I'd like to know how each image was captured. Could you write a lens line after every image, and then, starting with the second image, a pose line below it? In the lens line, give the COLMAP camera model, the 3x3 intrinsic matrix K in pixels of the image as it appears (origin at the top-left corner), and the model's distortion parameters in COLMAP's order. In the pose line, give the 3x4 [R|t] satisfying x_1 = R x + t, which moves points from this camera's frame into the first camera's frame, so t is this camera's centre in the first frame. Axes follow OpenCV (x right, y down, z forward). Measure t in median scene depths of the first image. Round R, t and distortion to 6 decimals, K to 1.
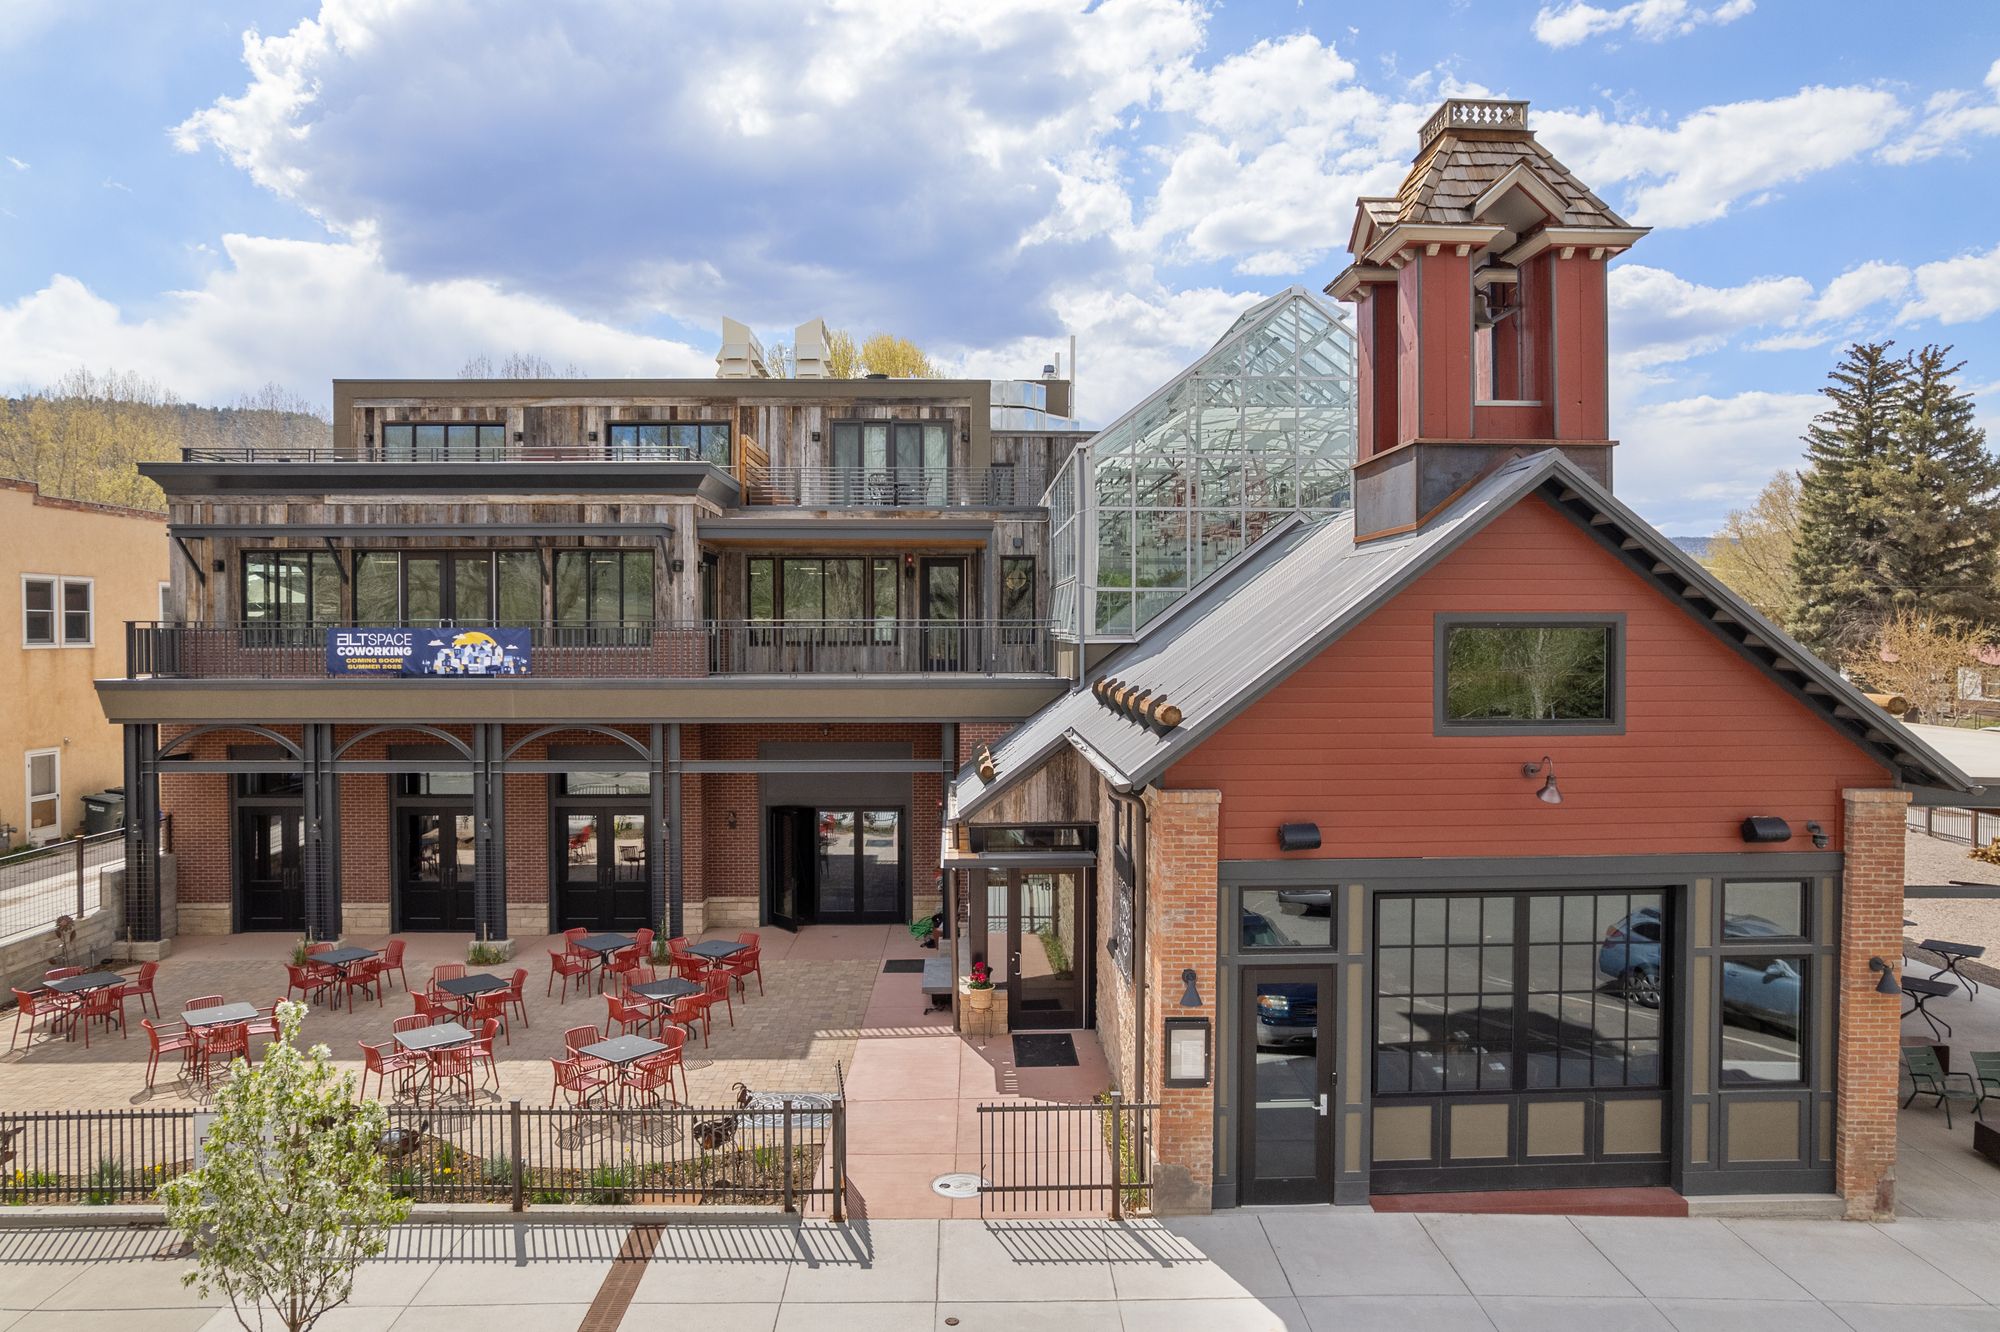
lens RADIAL K [[1290.5, 0, 1004.4], [0, 1290.5, 622.5], [0, 0, 1]] dist [-0.088371, 0.074996]
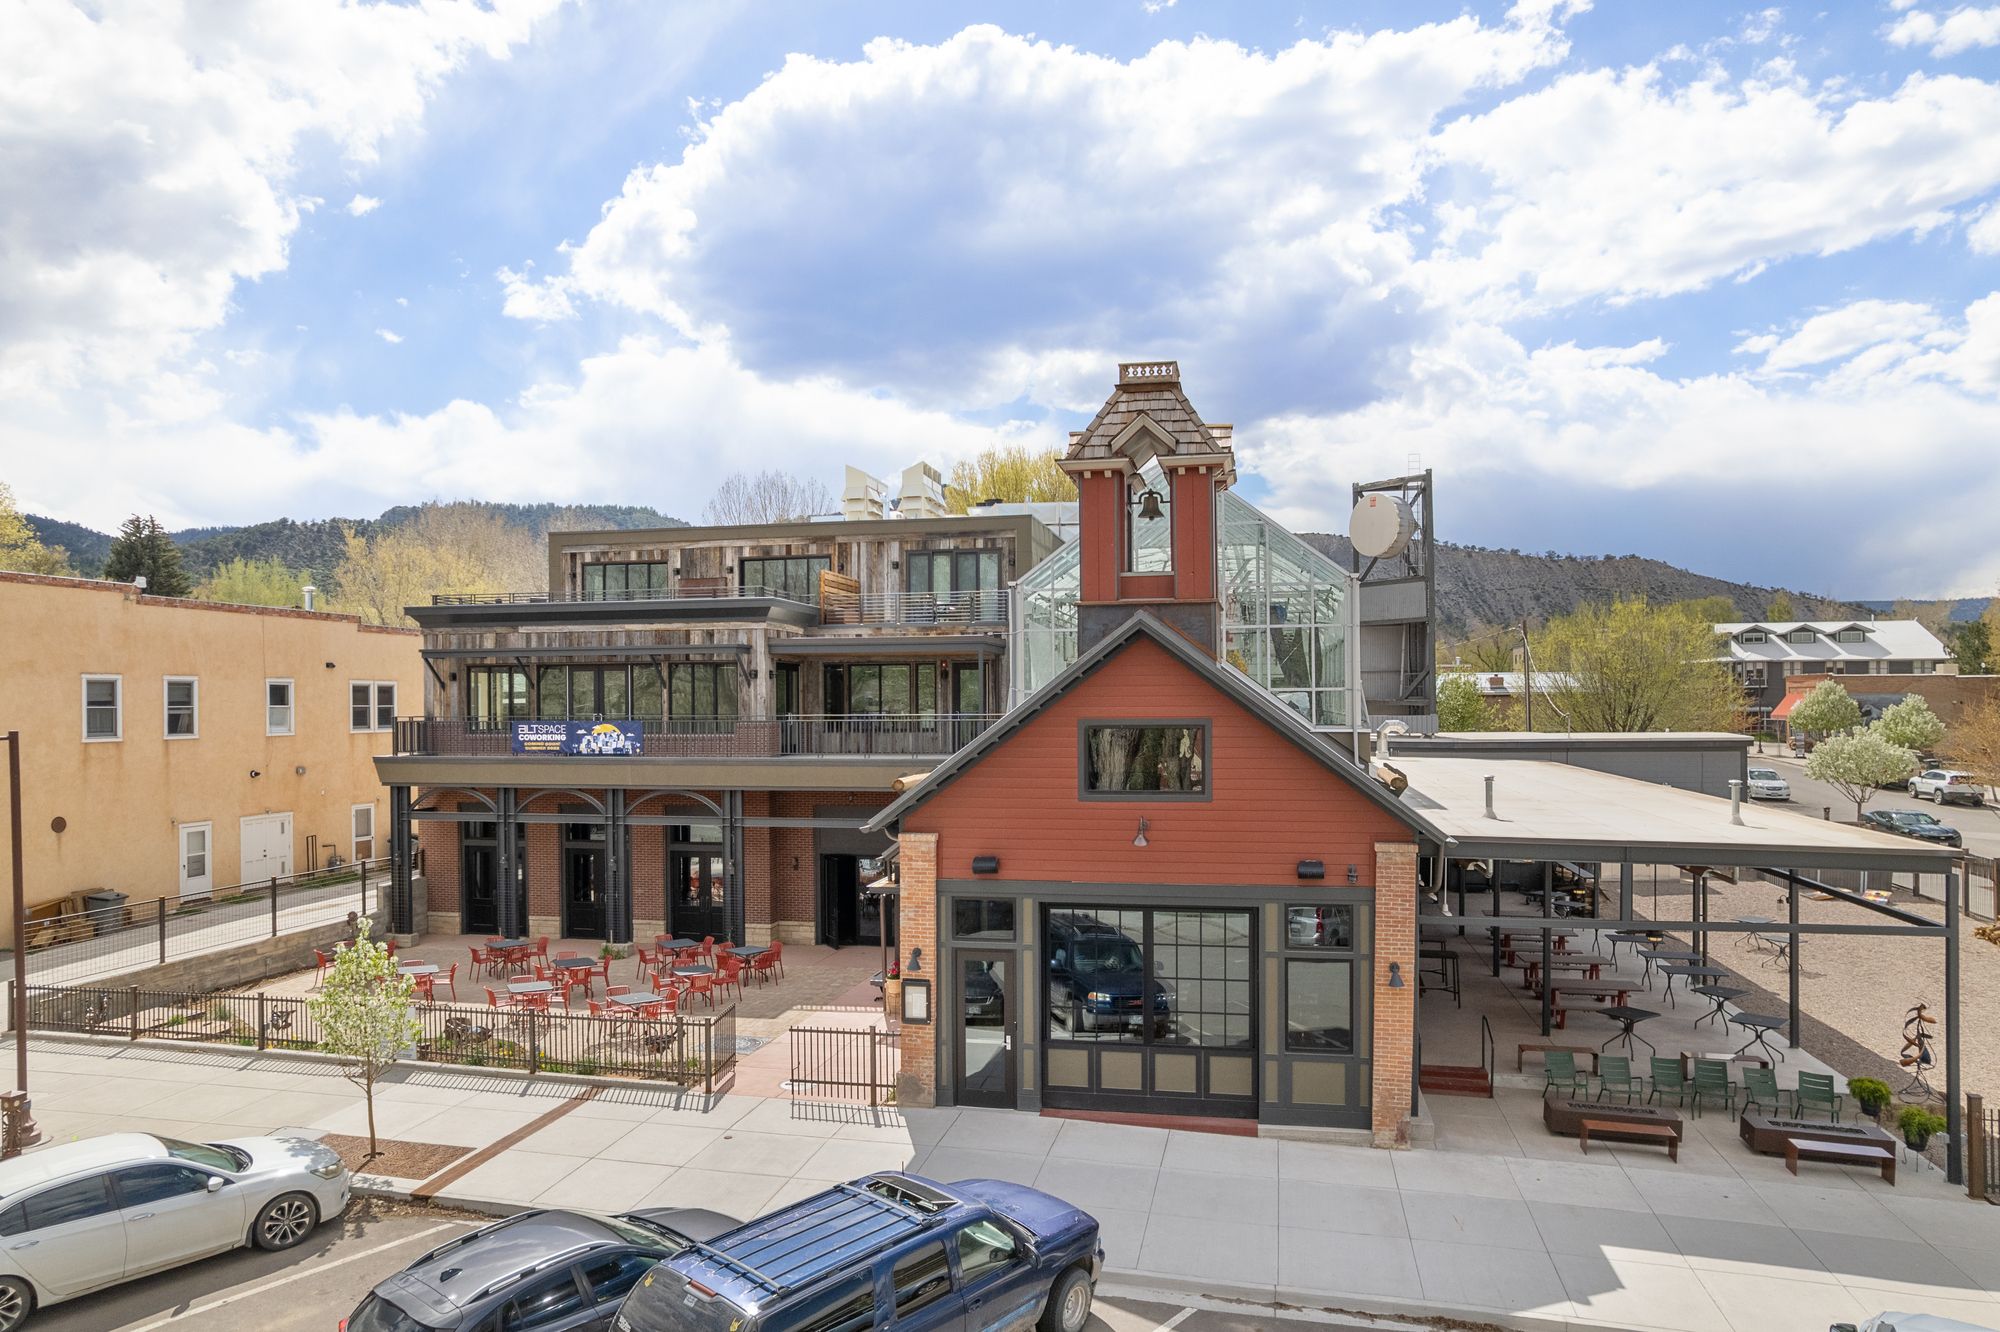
lens RADIAL K [[1306.8, 0, 1000.0], [0, 1306.8, 666.0], [0, 0, 1]] dist [-0.064776, -0.000019]
pose [[0.971178, -0.012133, -0.238046, 0.340984], [0.006555, 0.999685, -0.024210, -0.018483], [0.238265, 0.021952, 0.970952, -0.288025]]
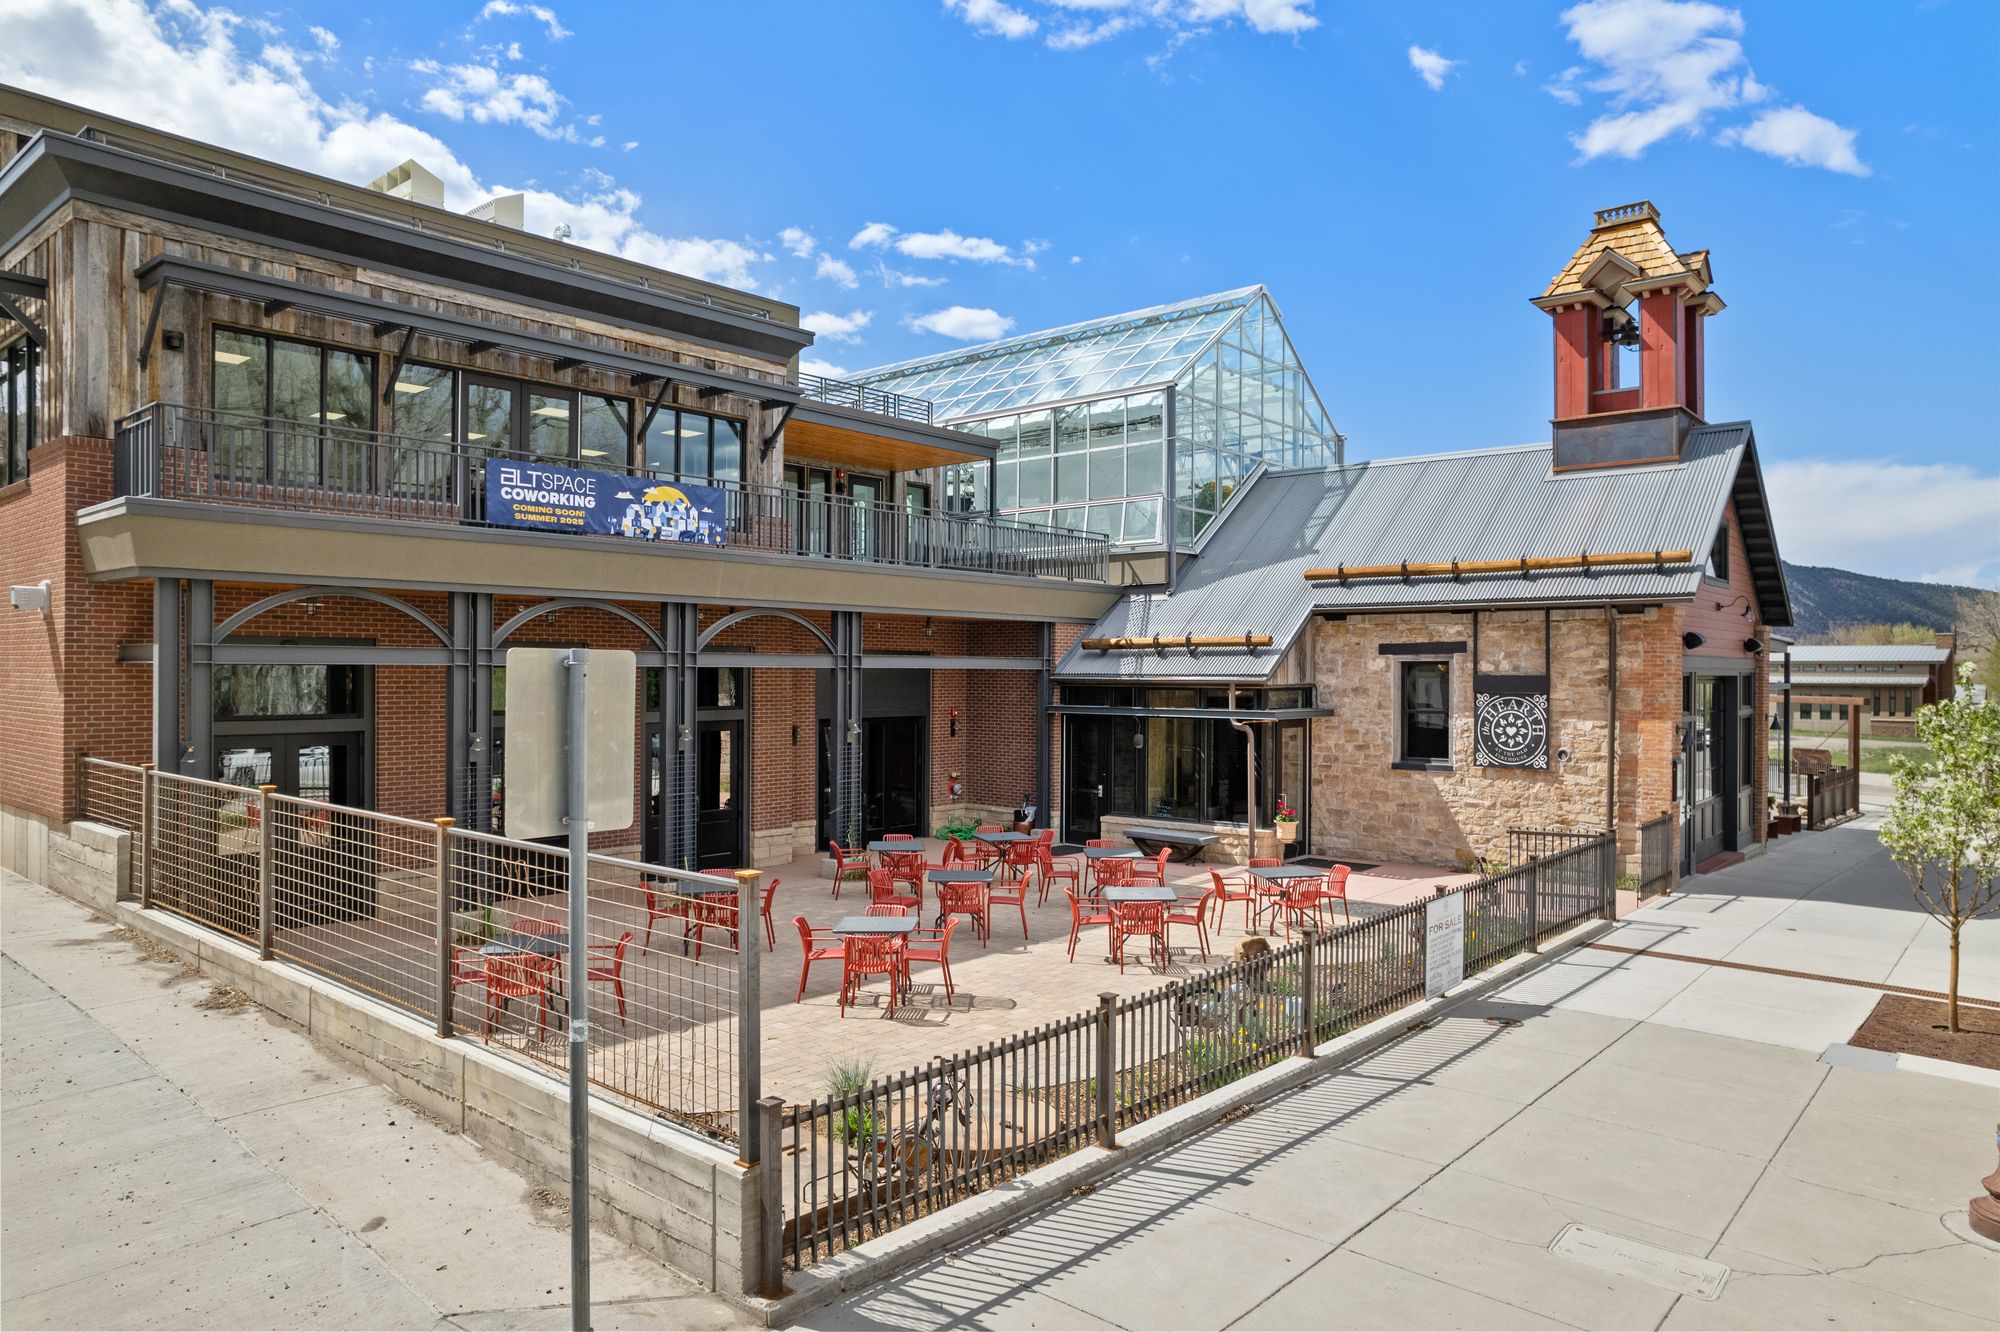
lens RADIAL K [[1255.0, 0, 1000.0], [0, 1255.0, 666.0], [0, 0, 1]] dist [-0.040923, 0.001202]
pose [[0.686120, 0.005904, 0.727464, -0.806643], [-0.008311, 0.999965, -0.000277, 0.112558], [-0.727441, -0.005857, 0.686145, 0.309961]]
